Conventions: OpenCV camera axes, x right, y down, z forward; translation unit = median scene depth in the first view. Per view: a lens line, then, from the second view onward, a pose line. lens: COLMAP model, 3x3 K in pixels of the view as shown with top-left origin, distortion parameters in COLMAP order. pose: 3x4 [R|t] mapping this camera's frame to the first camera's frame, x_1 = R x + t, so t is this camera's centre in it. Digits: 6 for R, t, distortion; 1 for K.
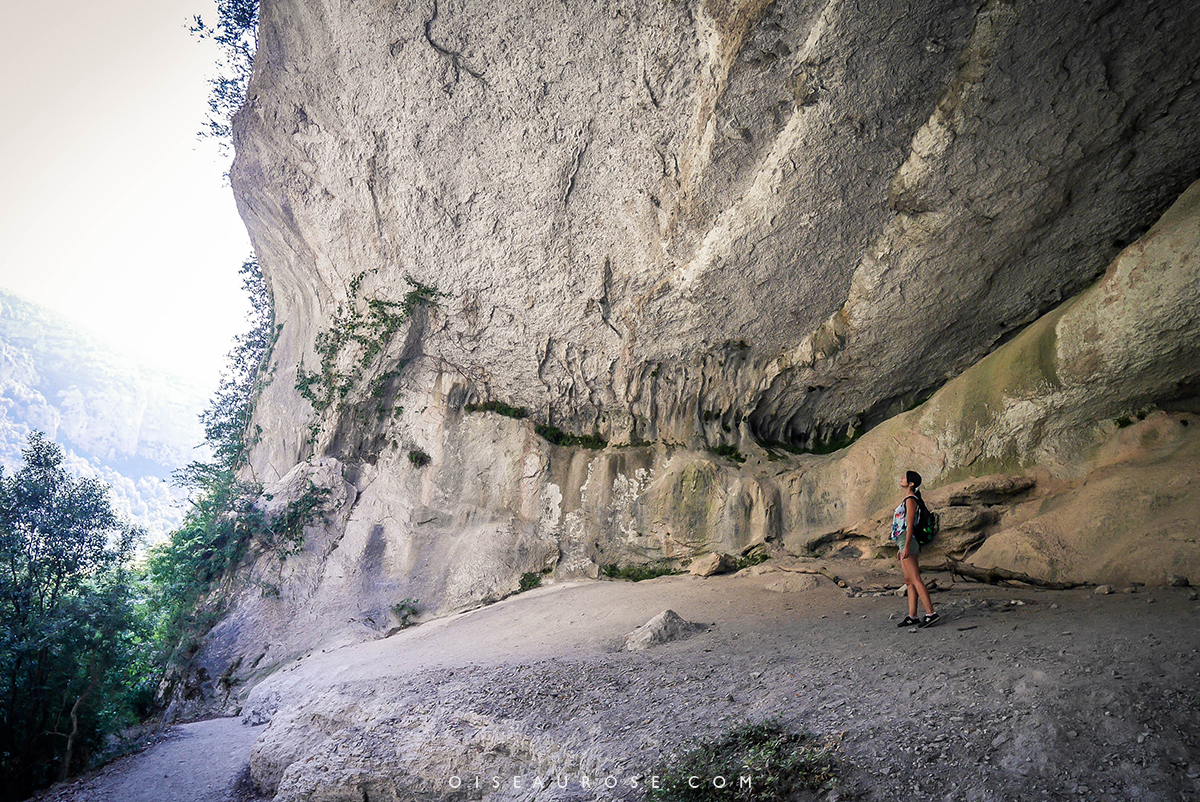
lens RADIAL K [[1210.0, 0, 561.2], [0, 1210.0, 401.4], [0, 0, 1]] dist [0.001943, 0.008361]
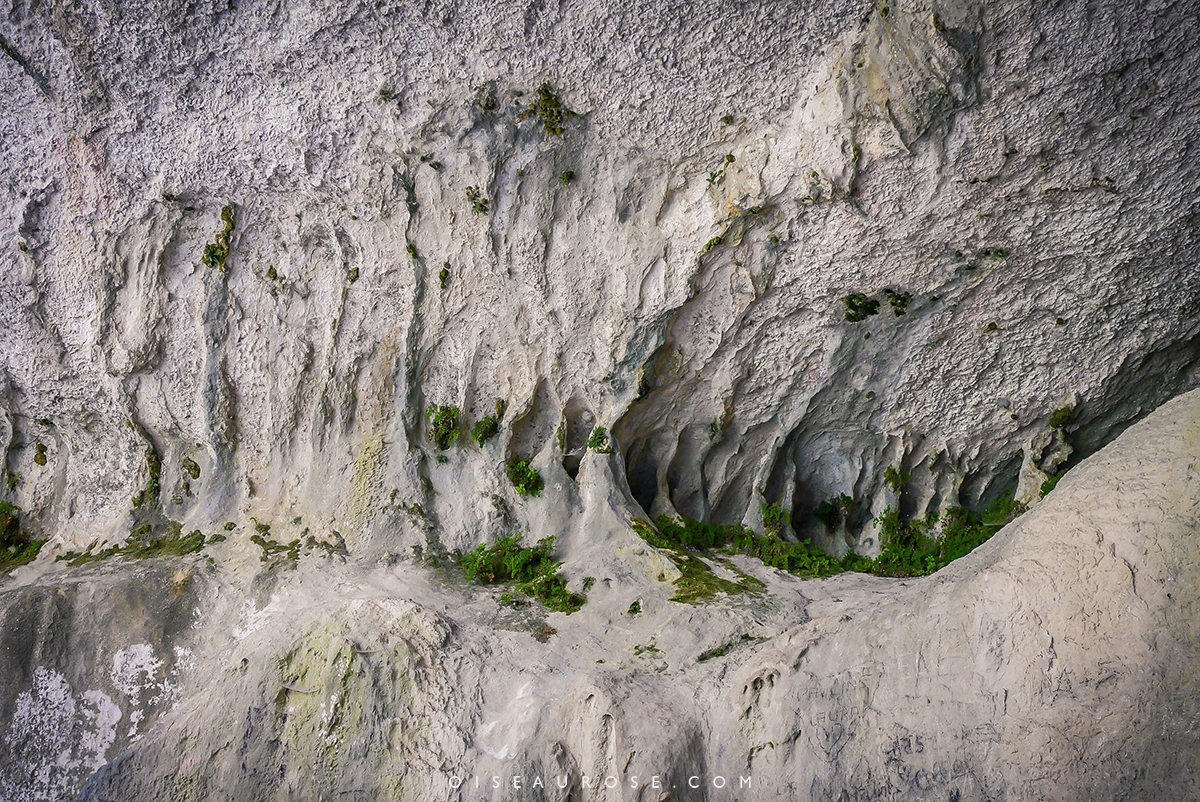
lens RADIAL K [[2051.3, 0, 600.0], [0, 2051.3, 401.0], [0, 0, 1]] dist [0.022395, 0.091117]
pose [[0.999831, -0.016107, 0.008889, 0.150144], [0.016793, 0.996370, -0.083460, 0.042355], [-0.007512, 0.083595, 0.996471, 0.589436]]
